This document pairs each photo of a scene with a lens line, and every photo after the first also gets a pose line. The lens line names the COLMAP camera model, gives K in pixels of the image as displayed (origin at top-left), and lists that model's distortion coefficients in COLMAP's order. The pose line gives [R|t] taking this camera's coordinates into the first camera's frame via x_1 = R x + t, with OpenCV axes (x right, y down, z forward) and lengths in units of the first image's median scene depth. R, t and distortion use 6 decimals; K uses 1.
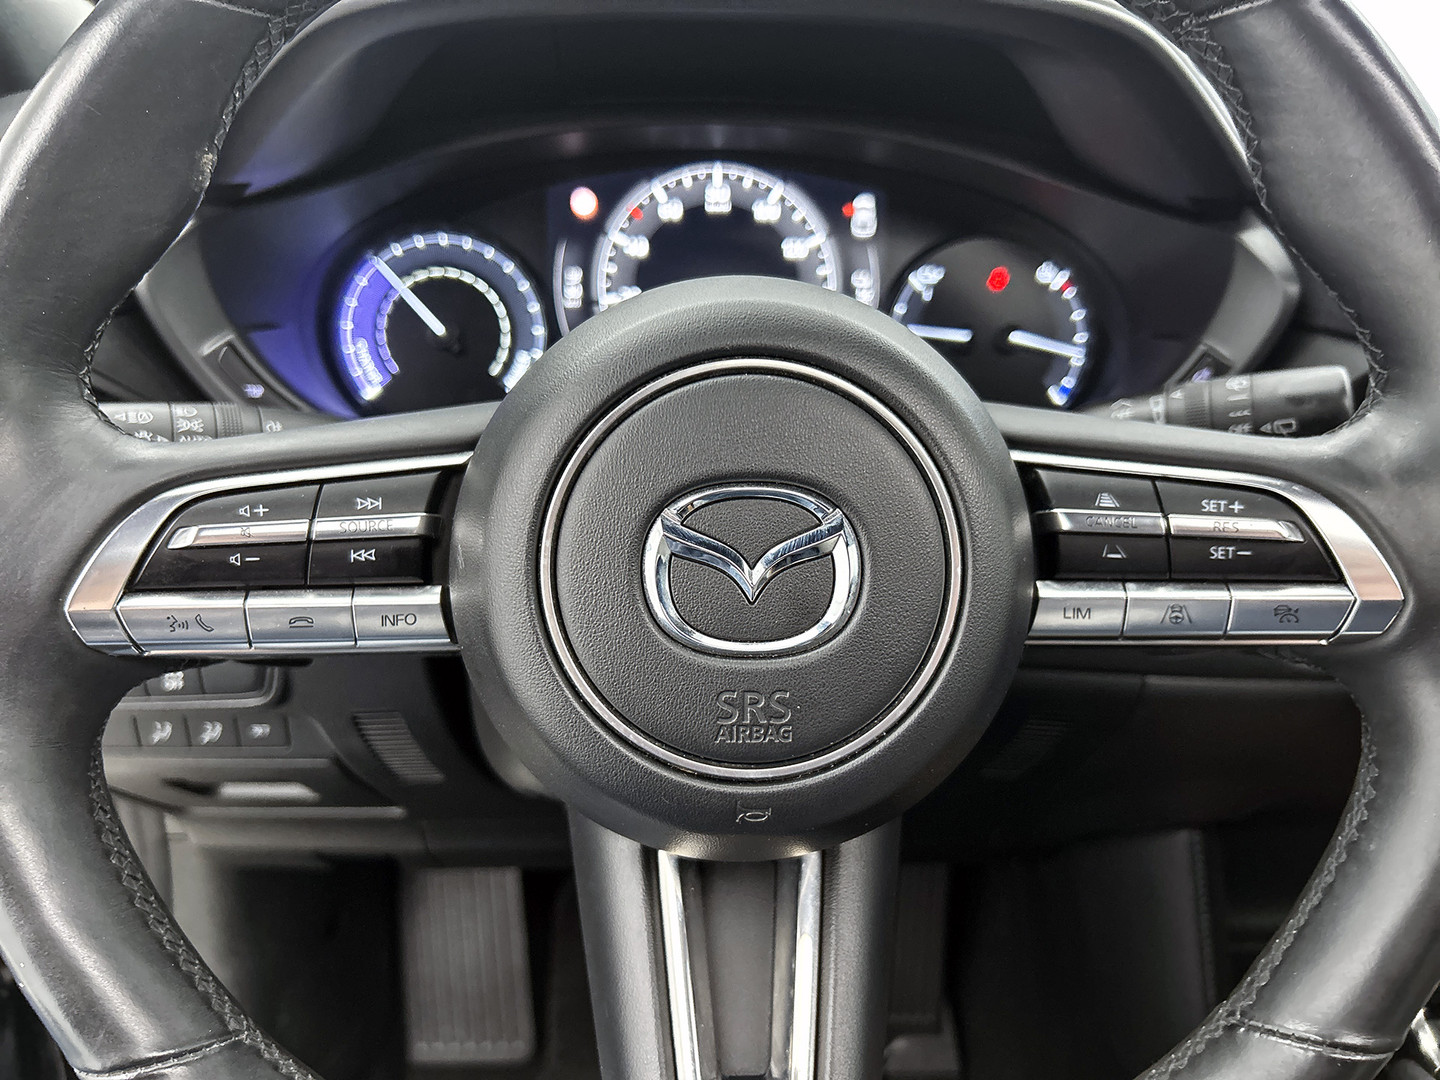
lens RADIAL K [[1164.4, 0, 748.4], [0, 1164.4, 537.8], [0, 0, 1]] dist [0.002765, -0.000654]
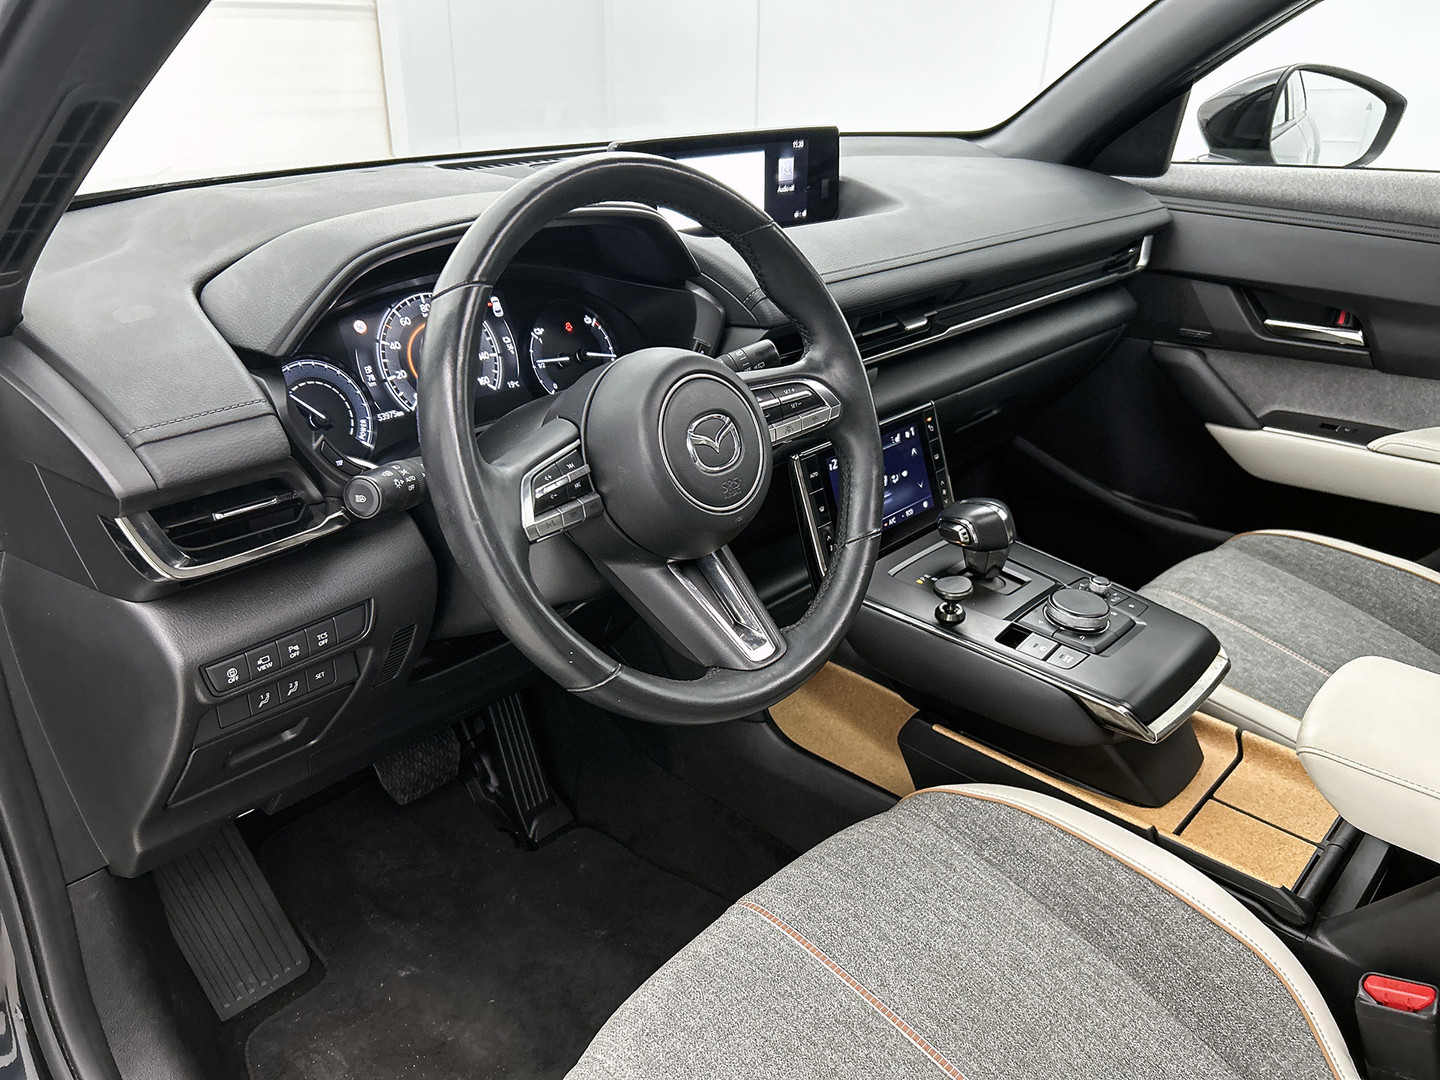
lens RADIAL K [[1065.4, 0, 720.0], [0, 1065.4, 540.0], [0, 0, 1]] dist [0.000598, -0.000174]
pose [[0.717082, -0.304309, 0.627048, -1.539449], [0.286402, 0.948840, 0.132951, -0.087526], [-0.635426, 0.084251, 0.767551, -0.925928]]
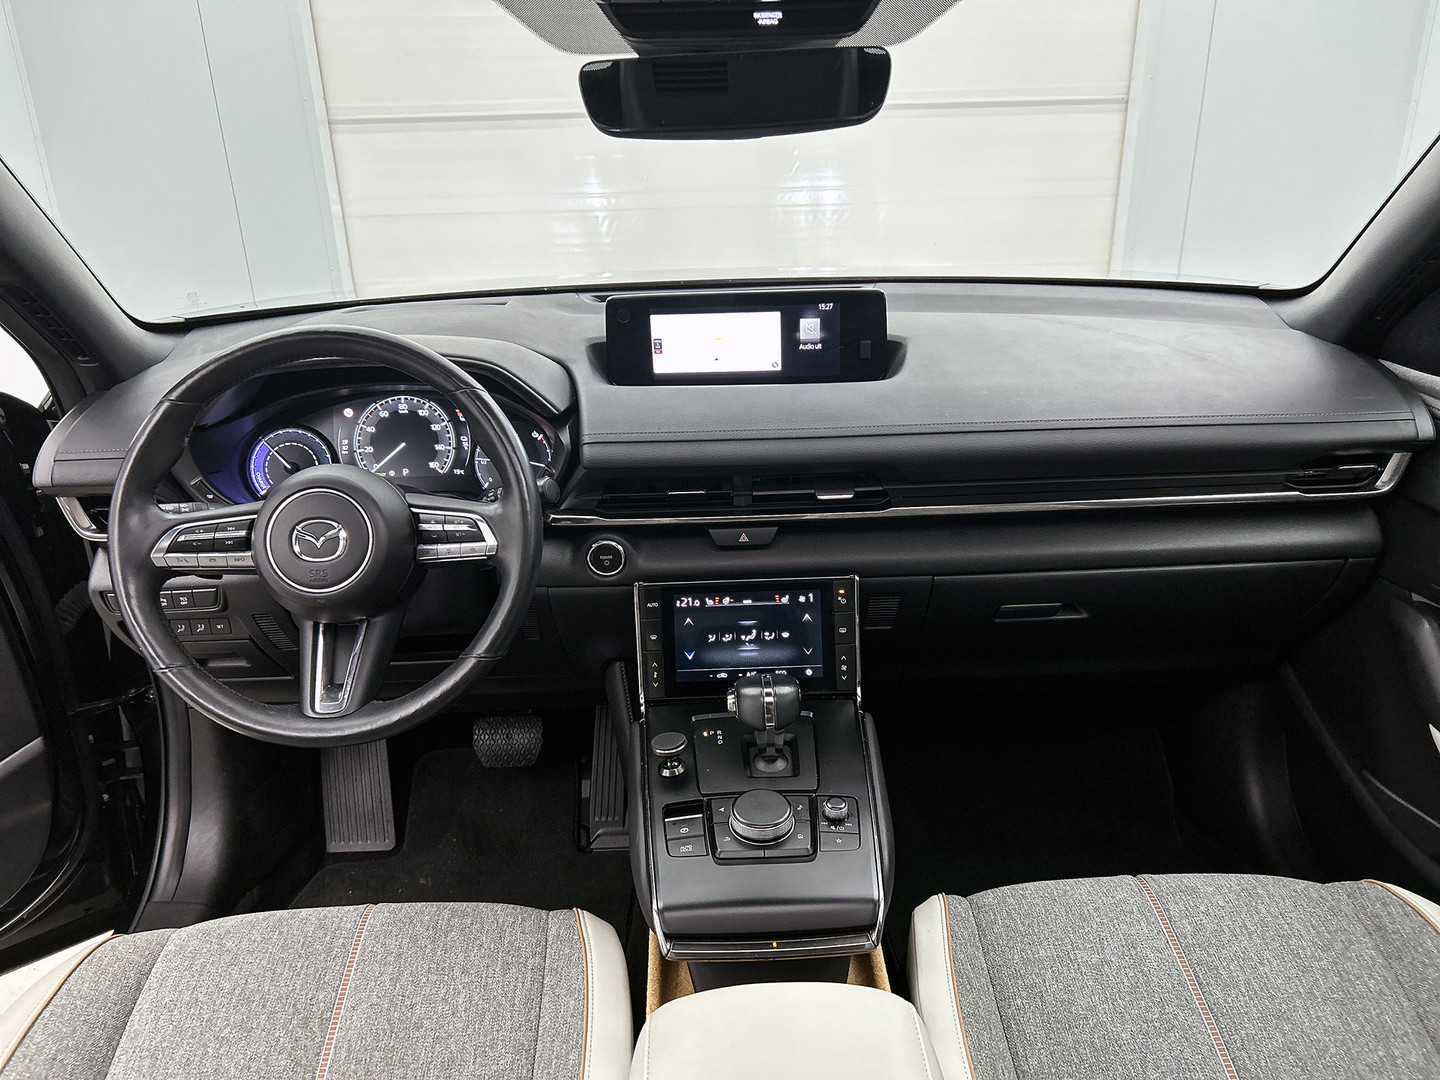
lens RADIAL K [[1064.9, 0, 719.5], [0, 1064.9, 518.5], [0, 0, 1]] dist [0.008585, 0.003547]
pose [[0.999349, -0.033308, -0.013828, 1.249903], [0.032458, 0.997805, -0.057715, 0.180139], [0.015720, 0.057228, 0.998237, -2.322898]]
